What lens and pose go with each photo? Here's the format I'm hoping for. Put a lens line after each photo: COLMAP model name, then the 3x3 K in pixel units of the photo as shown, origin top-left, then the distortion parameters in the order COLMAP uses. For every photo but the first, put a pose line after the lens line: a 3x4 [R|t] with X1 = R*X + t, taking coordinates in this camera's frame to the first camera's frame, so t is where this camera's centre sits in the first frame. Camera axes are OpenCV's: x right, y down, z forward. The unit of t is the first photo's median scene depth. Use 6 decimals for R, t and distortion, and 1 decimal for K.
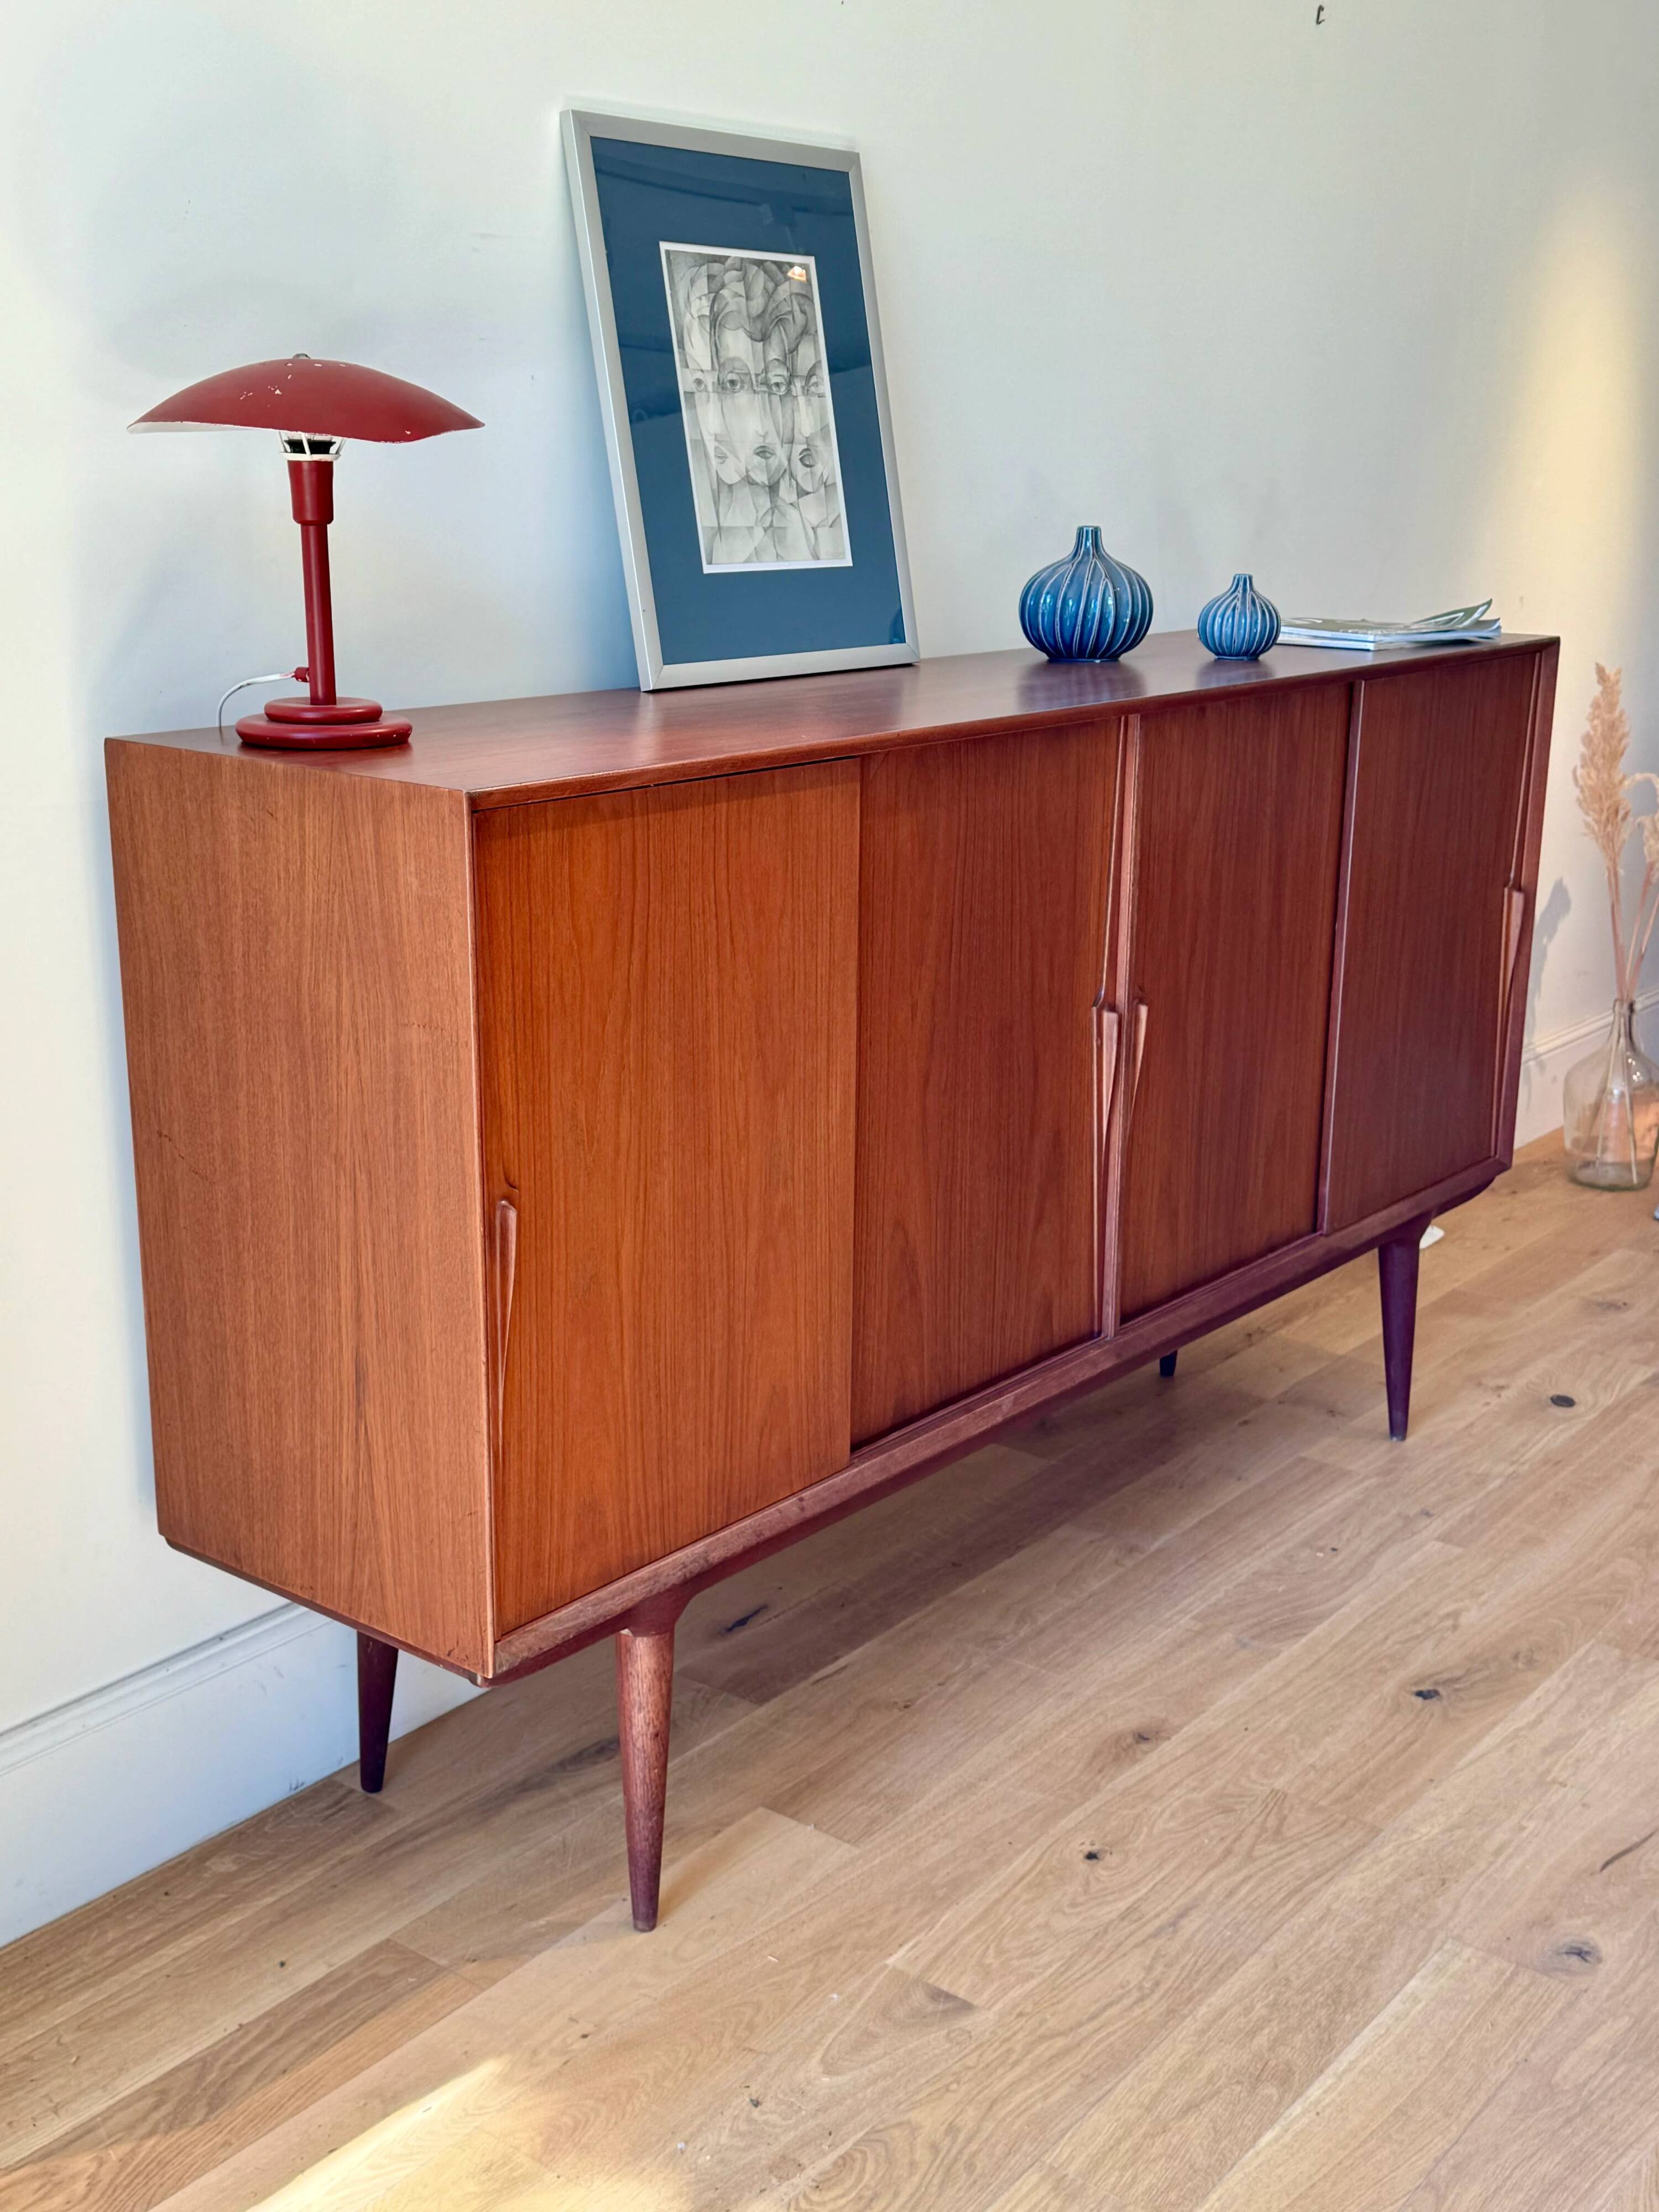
lens RADIAL K [[2505.9, 0, 839.2], [0, 2505.9, 1124.8], [0, 0, 1]] dist [0.106782, 0.000000]
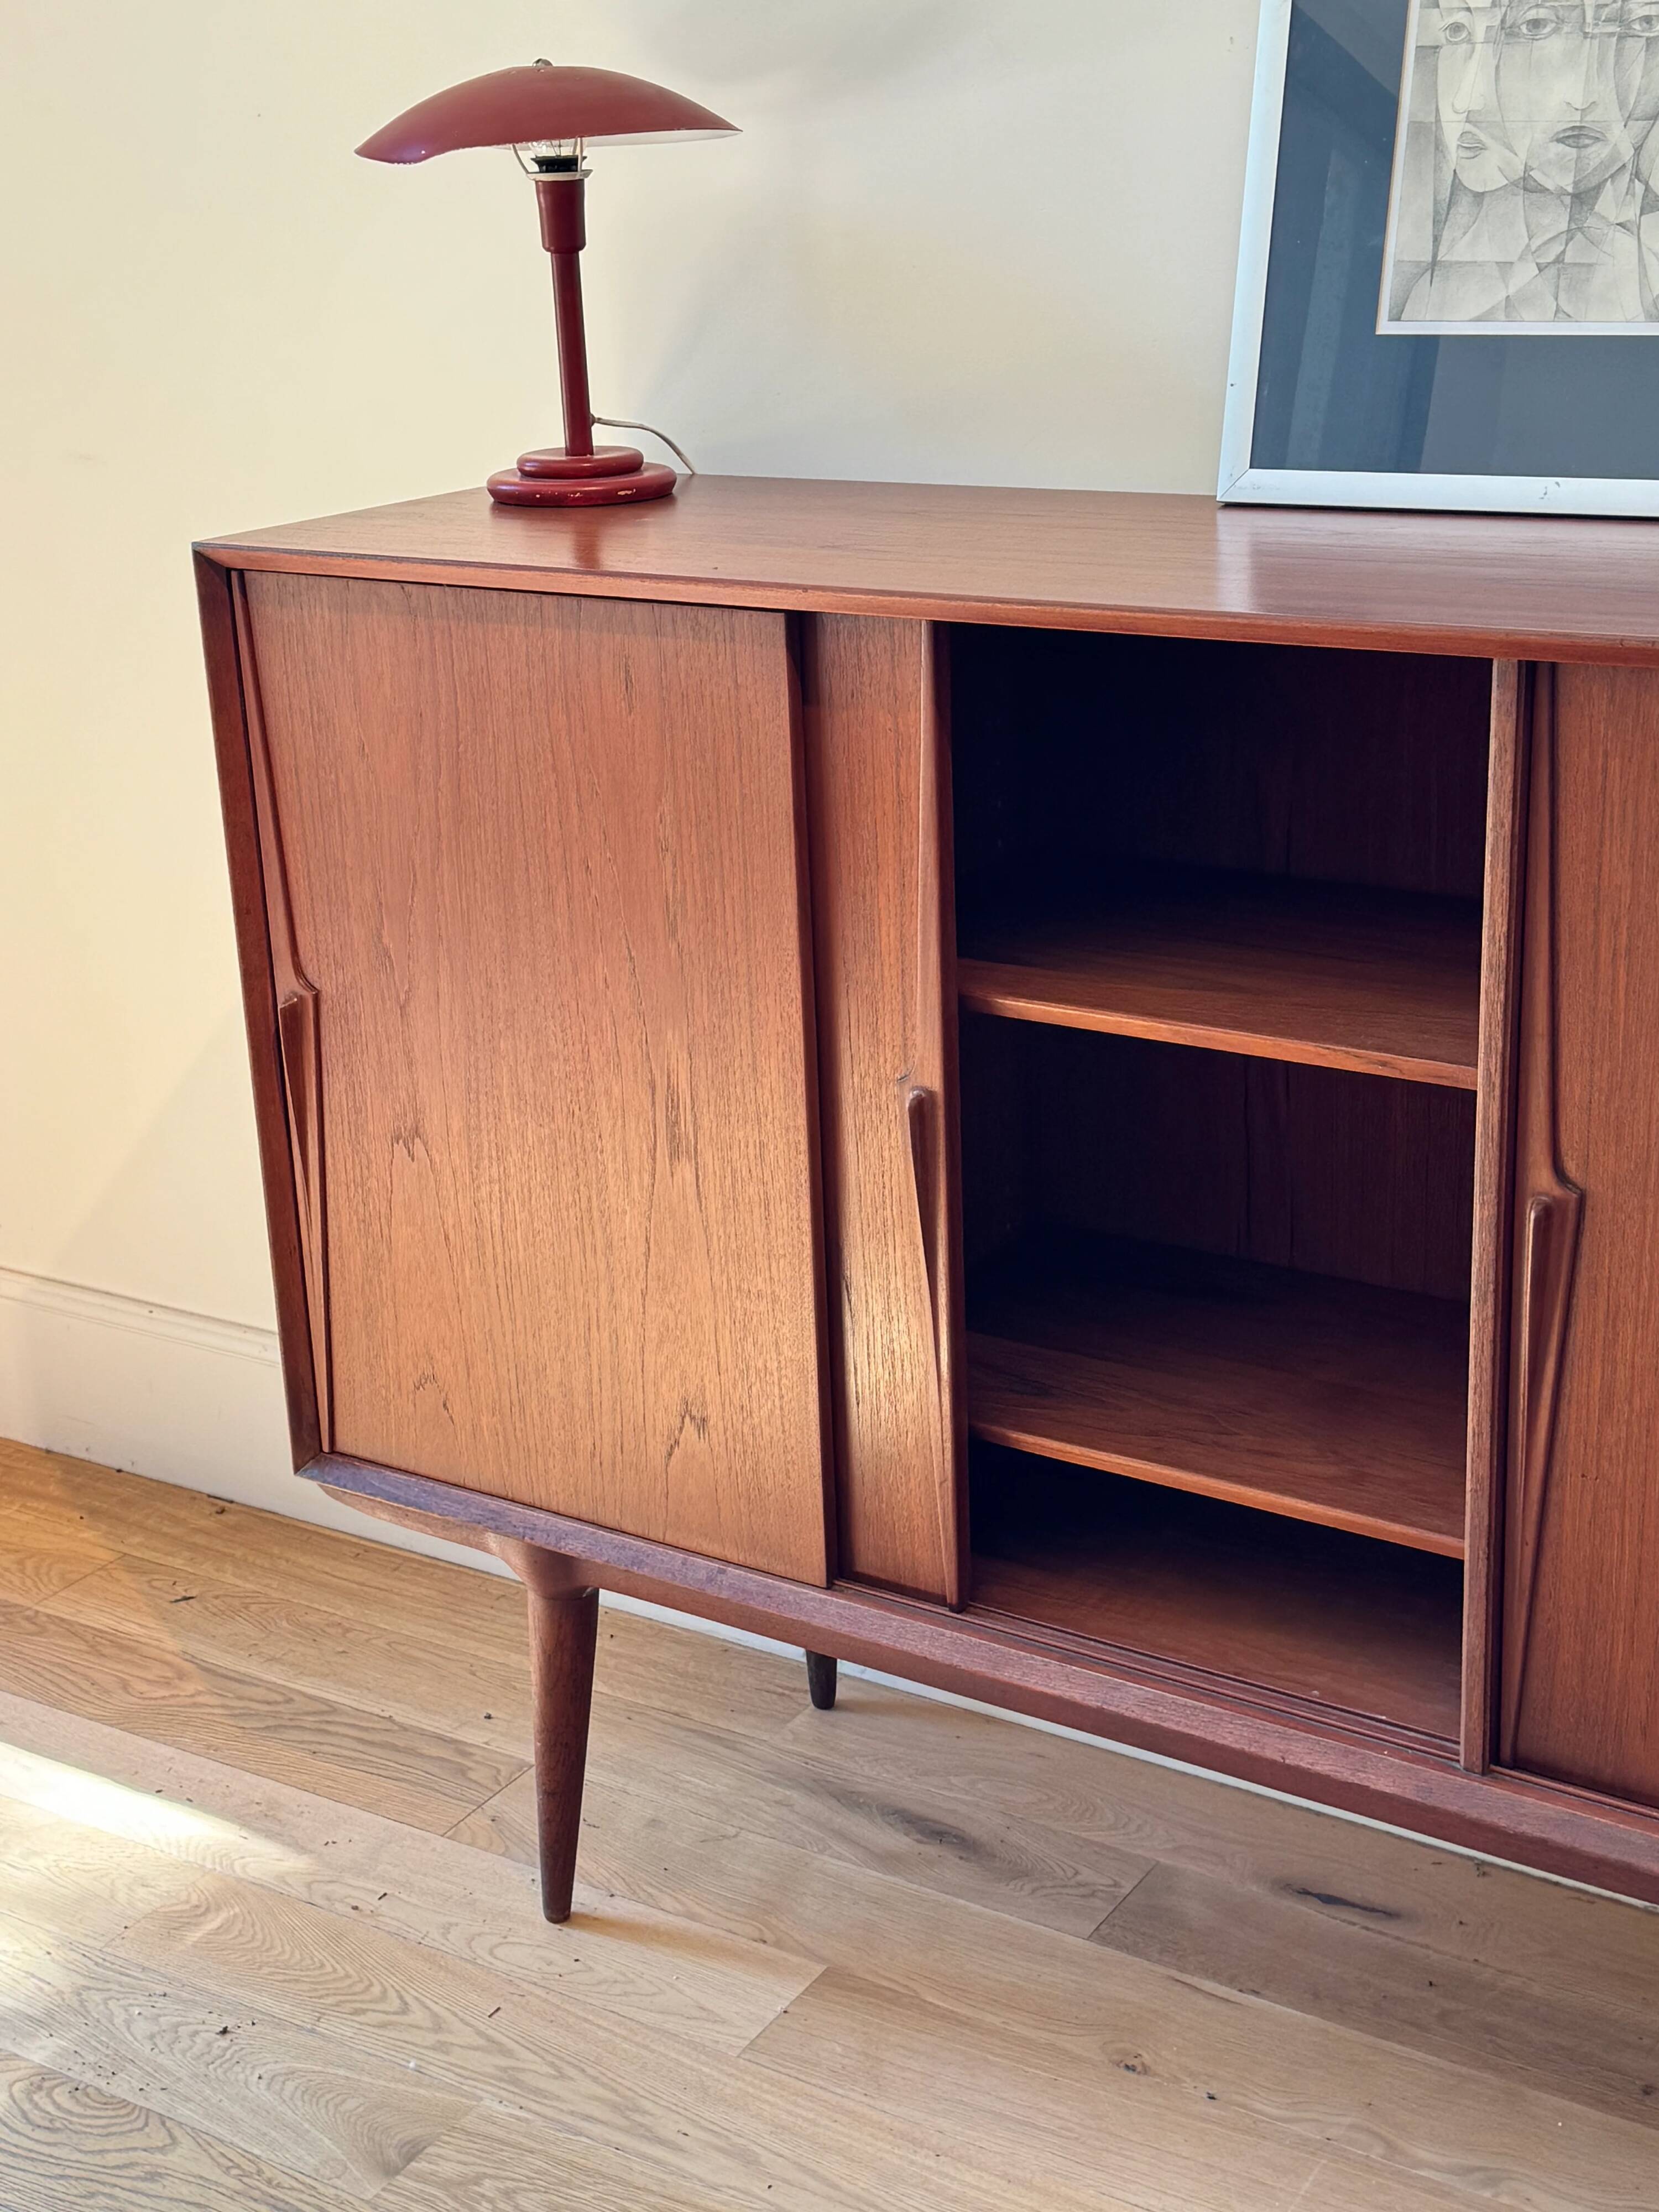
lens RADIAL K [[3029.1, 0, 825.6], [0, 3029.1, 1123.3], [0, 0, 1]] dist [0.101835, 0.000000]
pose [[0.090421, 0.309237, -0.946677, 0.736064], [-0.228190, 0.931715, 0.282554, -0.219825], [0.969409, 0.190473, 0.154811, 0.779633]]
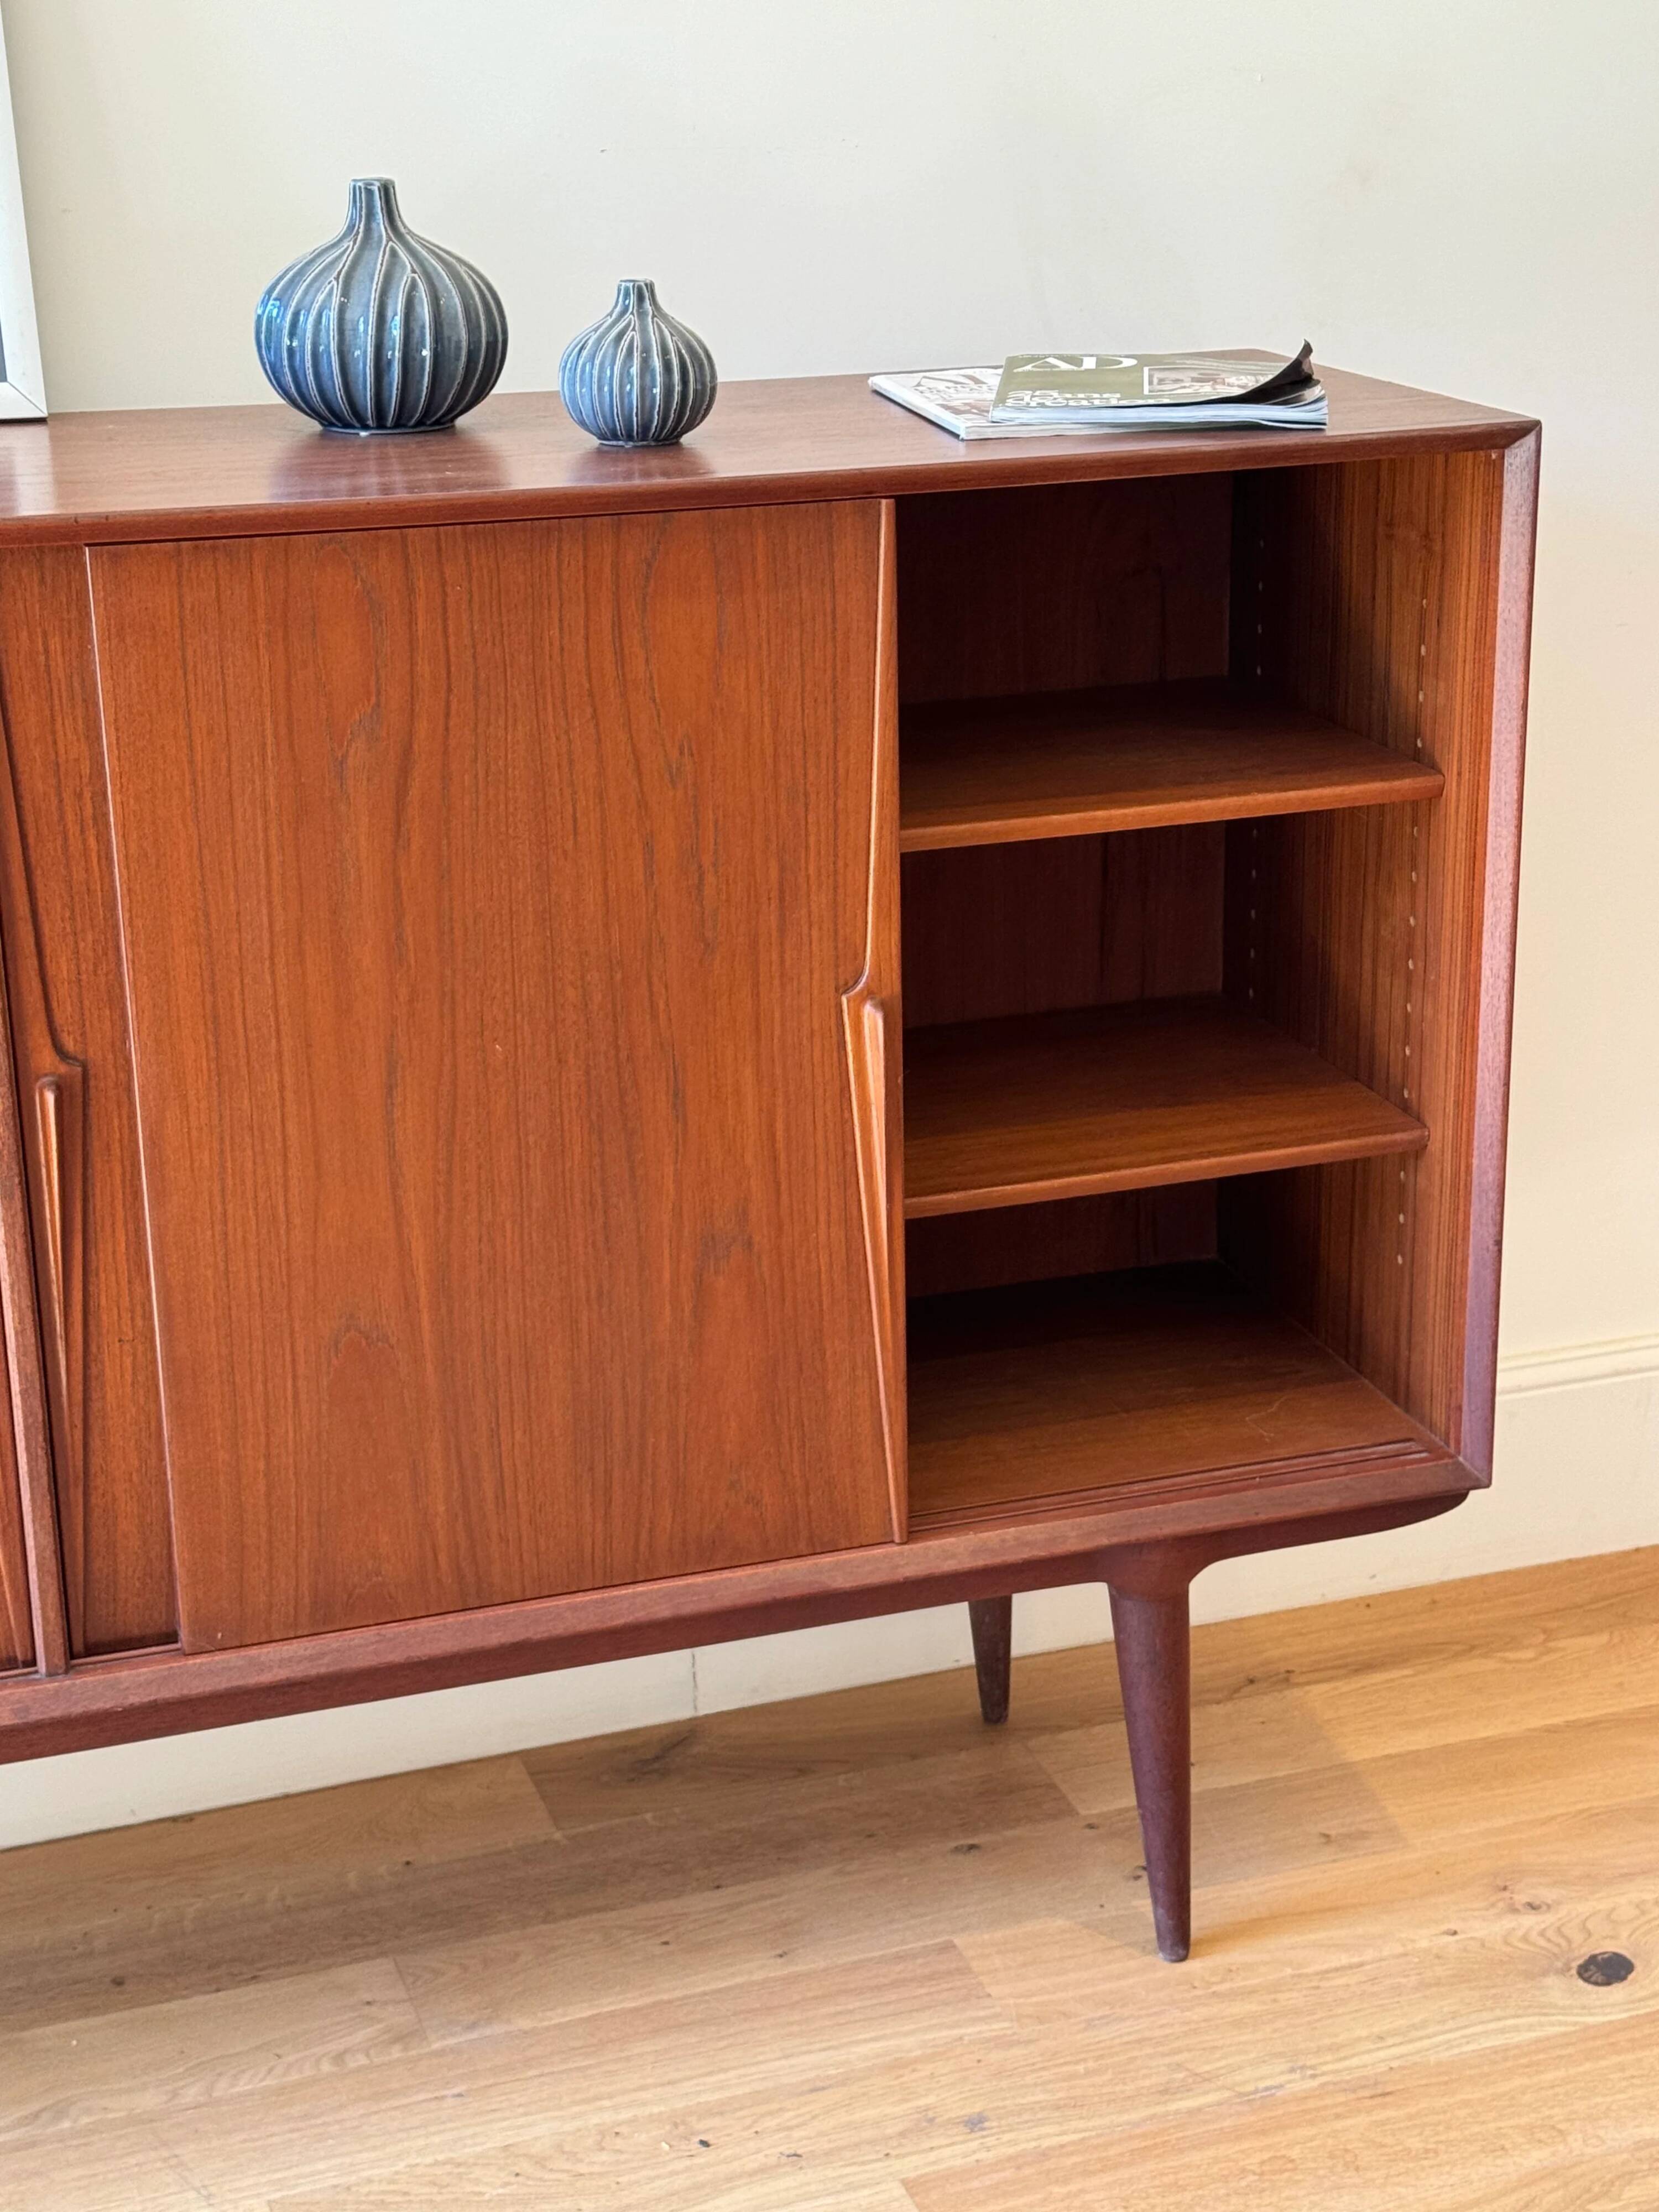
lens RADIAL K [[3516.9, 0, 852.4], [0, 3516.9, 1129.7], [0, 0, 1]] dist [0.123242, 0.000000]
pose [[0.838694, 0.152416, -0.522841, 0.688542], [-0.121817, 0.988217, 0.092673, -0.135579], [0.530805, -0.014033, 0.847378, 0.464136]]
